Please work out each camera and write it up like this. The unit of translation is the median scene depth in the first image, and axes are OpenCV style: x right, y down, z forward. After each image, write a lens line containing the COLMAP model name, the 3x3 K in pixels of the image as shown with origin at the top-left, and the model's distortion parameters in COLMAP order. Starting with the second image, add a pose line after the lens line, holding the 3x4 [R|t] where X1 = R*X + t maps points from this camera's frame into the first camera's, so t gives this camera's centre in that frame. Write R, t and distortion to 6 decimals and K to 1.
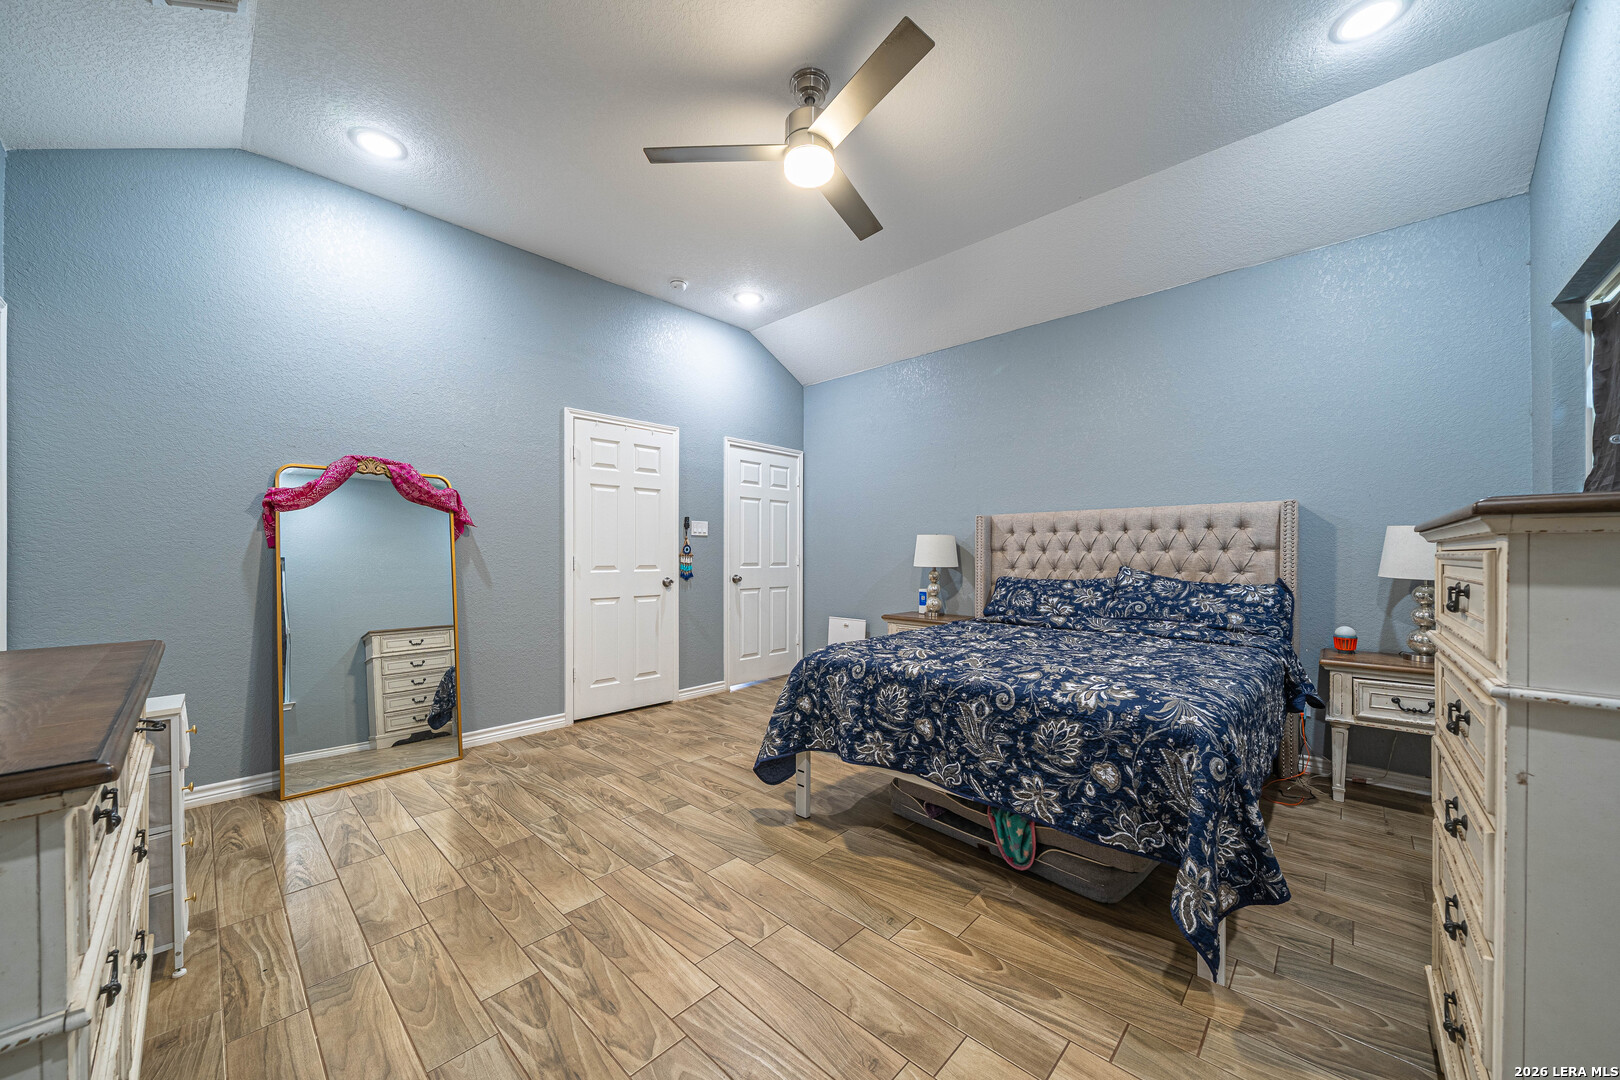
lens RADIAL K [[578.3, 0, 803.6], [0, 578.3, 553.7], [0, 0, 1]] dist [-0.002173, -0.000251]
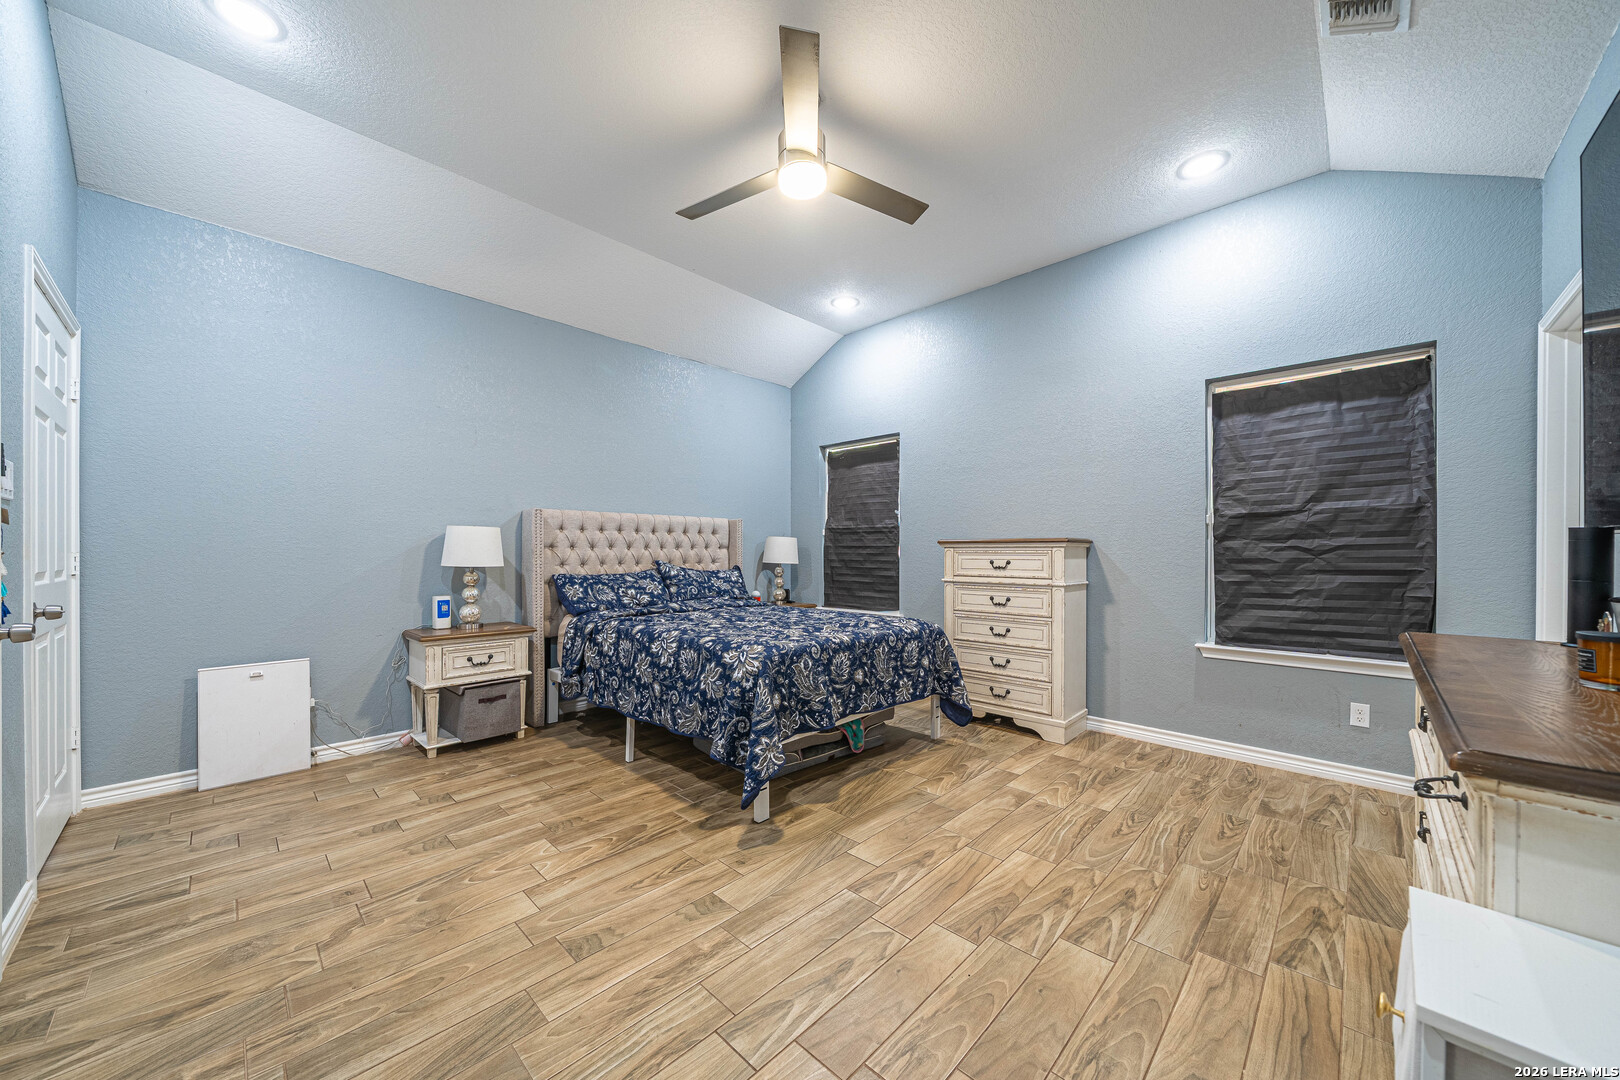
lens RADIAL K [[569.3, 0, 801.8], [0, 569.3, 551.3], [0, 0, 1]] dist [-0.000699, -0.000180]
pose [[0.022226, -0.000309, 0.999753, -1.141652], [-0.002561, 0.999997, 0.000366, 0.000316], [-0.999750, -0.002569, 0.022225, 1.087737]]
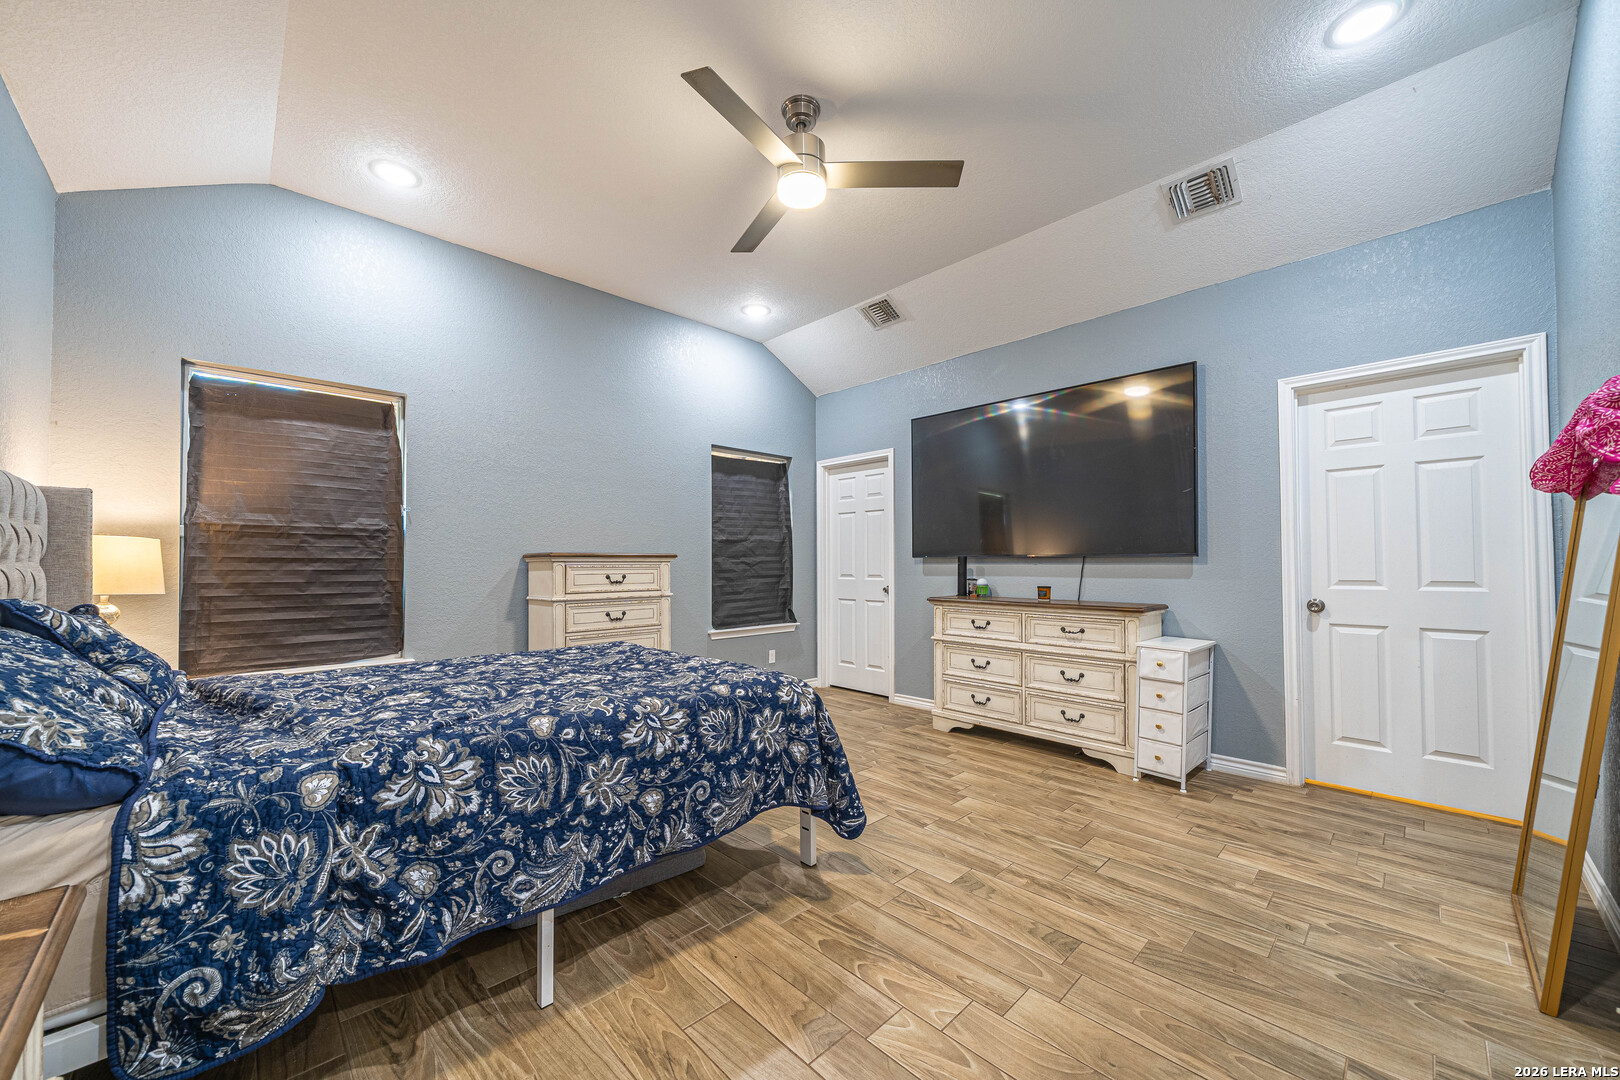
lens RADIAL K [[599.2, 0, 796.1], [0, 599.2, 550.8], [0, 0, 1]] dist [-0.000998, -0.000082]
pose [[-0.997918, 0.004847, 0.064309, -0.051796], [0.003356, 0.999724, -0.023265, -0.001782], [-0.064404, -0.023001, -0.997659, 2.293450]]
